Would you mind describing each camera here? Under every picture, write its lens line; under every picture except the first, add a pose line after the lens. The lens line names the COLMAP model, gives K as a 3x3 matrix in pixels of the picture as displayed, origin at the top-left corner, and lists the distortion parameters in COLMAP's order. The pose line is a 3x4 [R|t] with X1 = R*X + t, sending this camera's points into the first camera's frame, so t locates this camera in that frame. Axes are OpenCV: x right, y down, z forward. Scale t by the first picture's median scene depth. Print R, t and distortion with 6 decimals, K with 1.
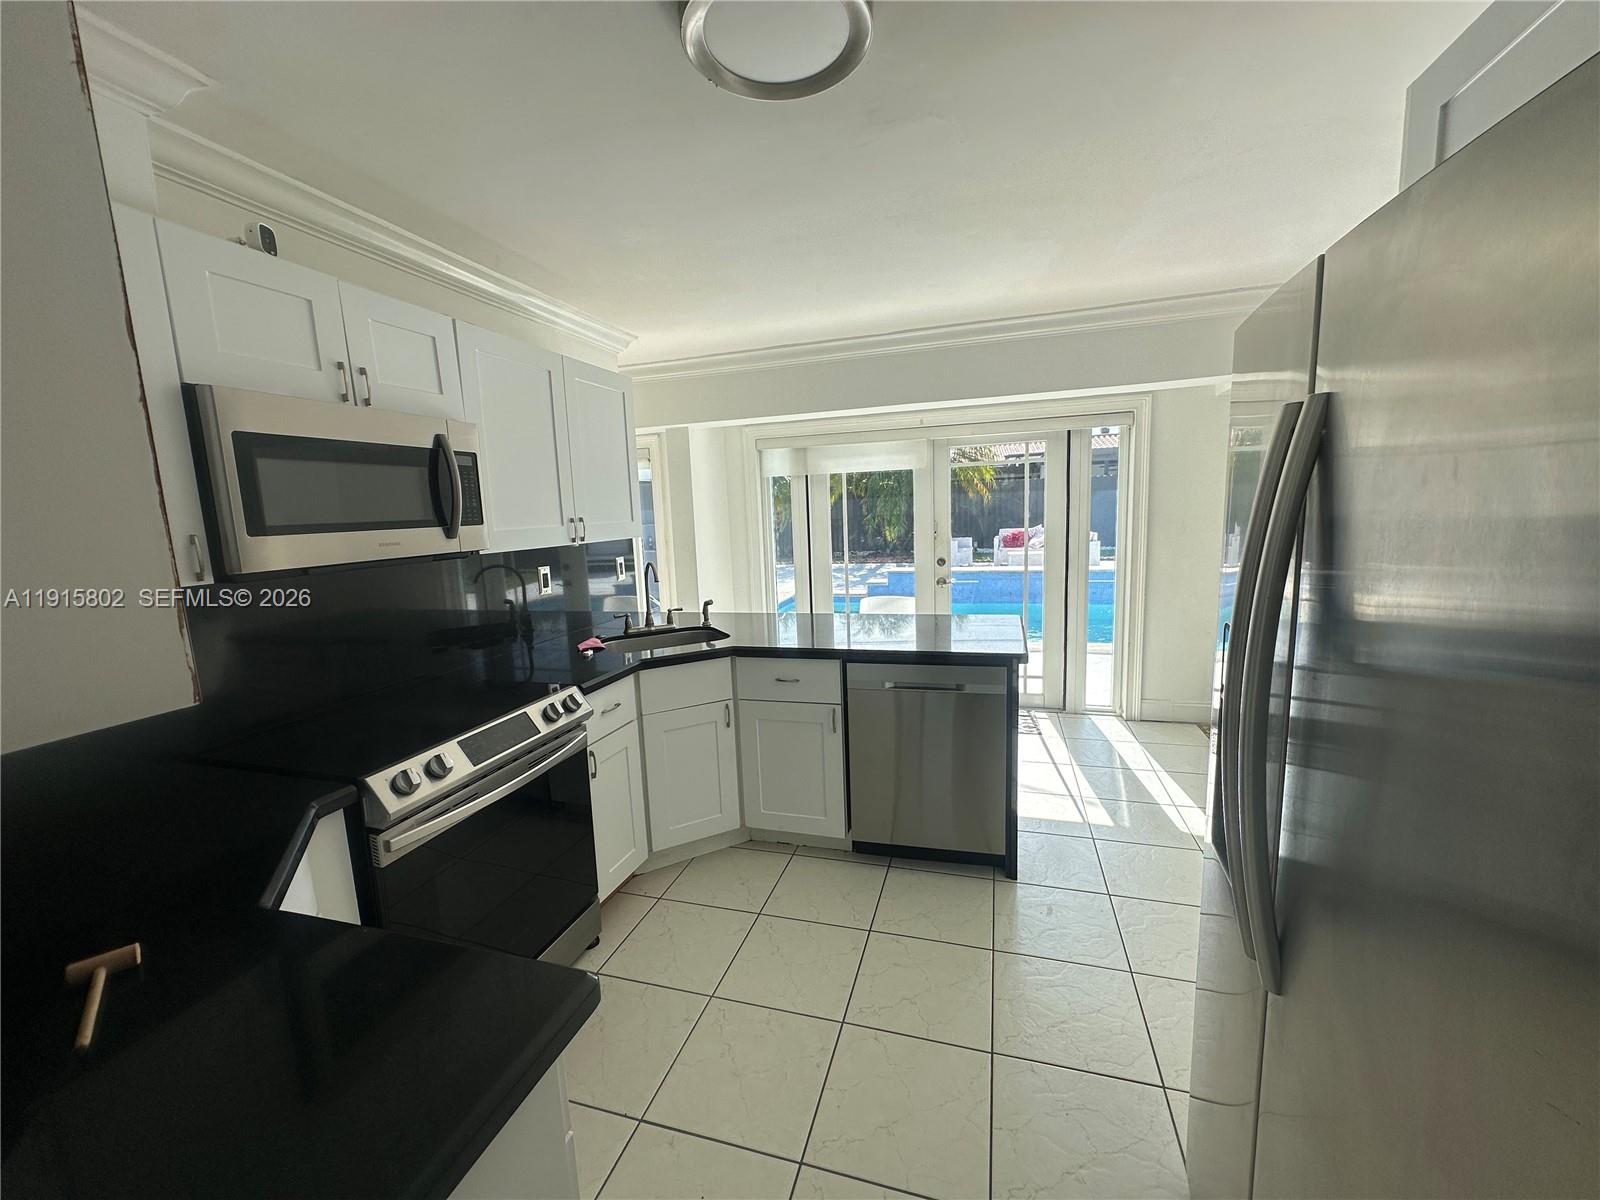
lens RADIAL K [[636.0, 0, 804.4], [0, 636.0, 596.8], [0, 0, 1]] dist [0.000880, 0.000021]
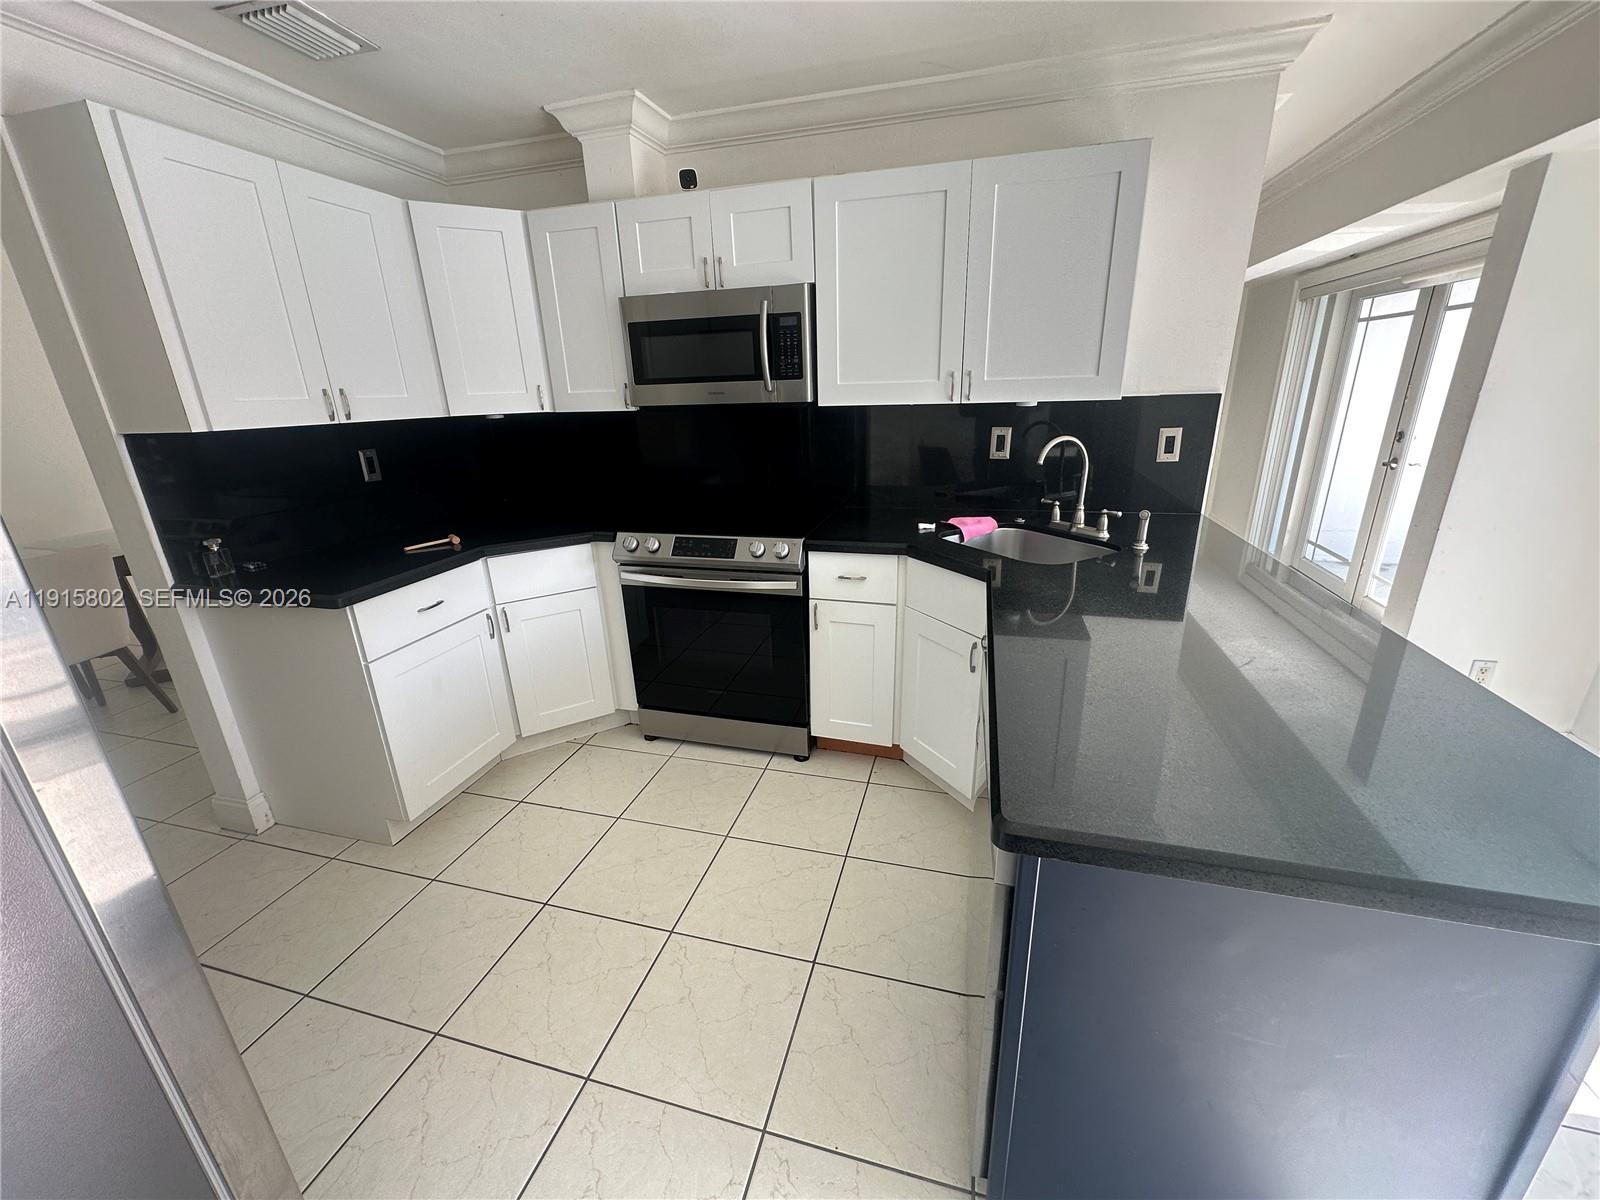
lens RADIAL K [[636.0, 0, 799.4], [0, 636.0, 597.9], [0, 0, 1]] dist [0.000880, 0.000021]
pose [[0.023087, 0.355280, -0.934475, 0.741321], [-0.111309, 0.929826, 0.350763, -0.157001], [0.993518, 0.095918, 0.061013, 1.015000]]
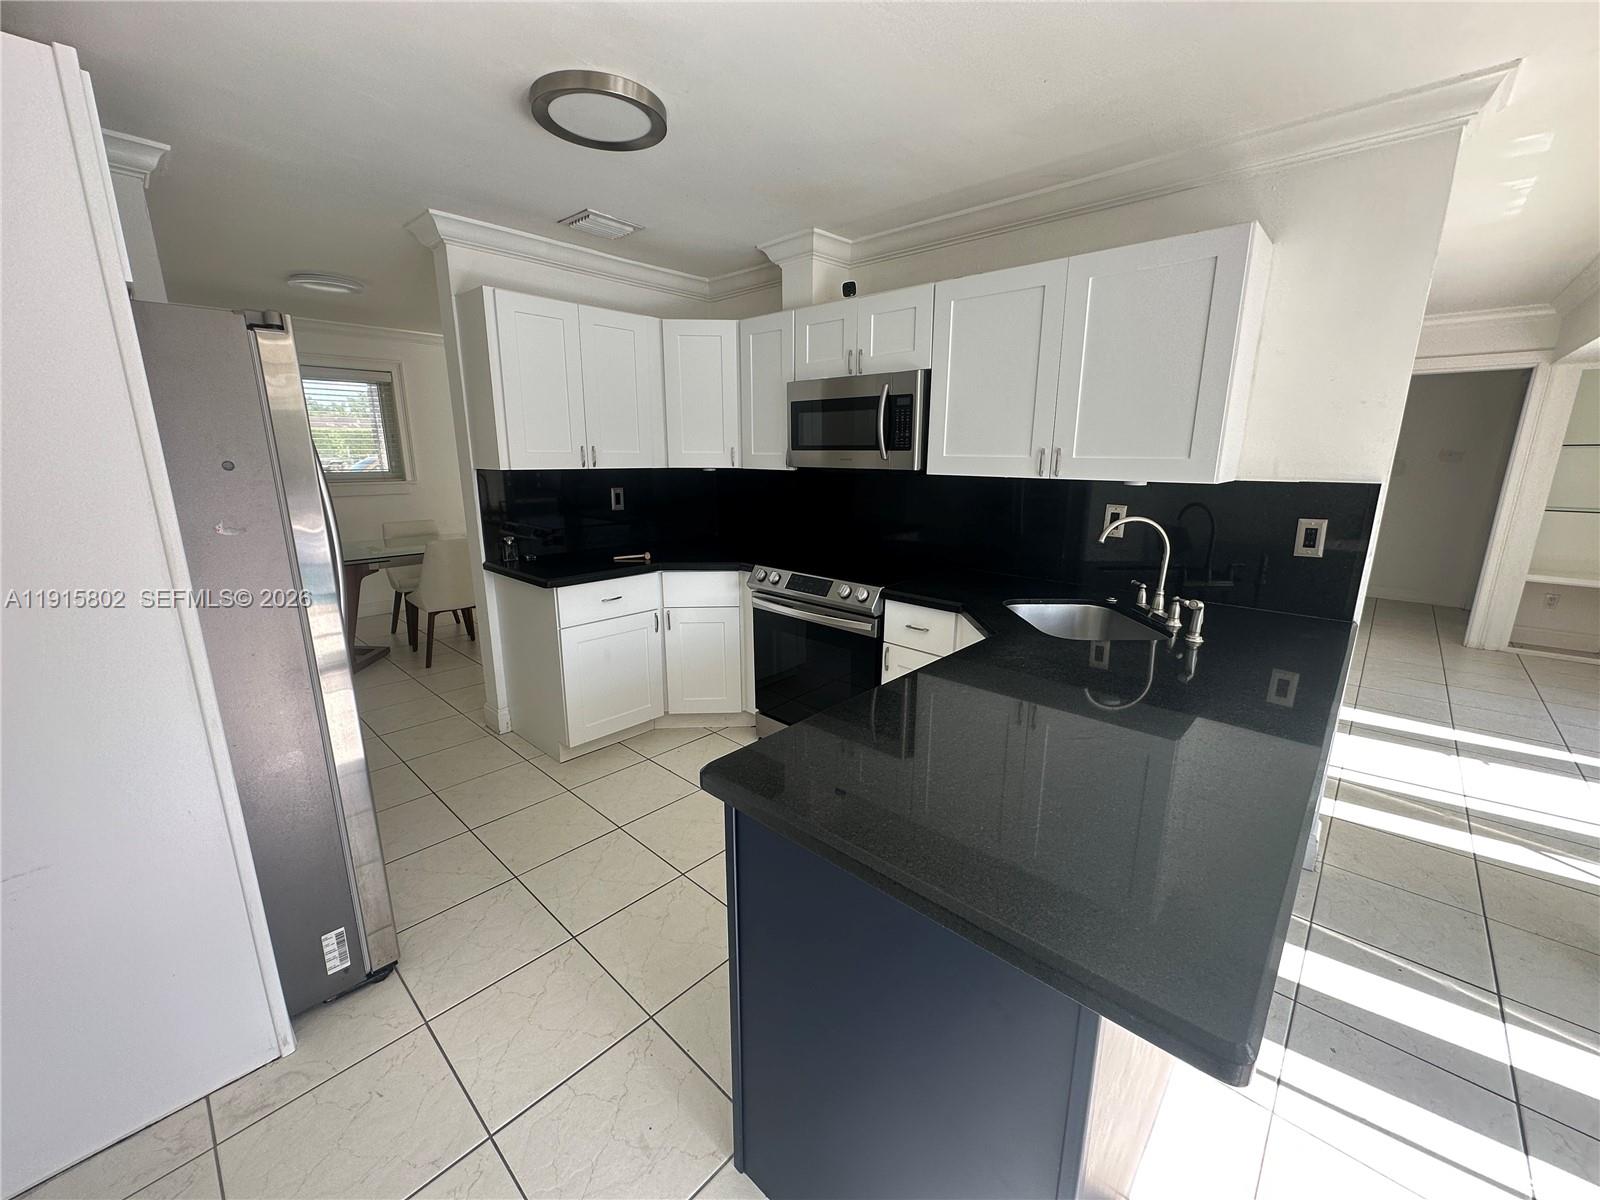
lens RADIAL K [[636.0, 0, 804.2], [0, 636.0, 599.1], [0, 0, 1]] dist [0.000880, 0.000021]
pose [[-0.437127, 0.240615, -0.866617, 0.834799], [-0.113645, 0.941050, 0.318605, -0.229571], [0.892191, 0.237758, -0.384014, 1.452741]]
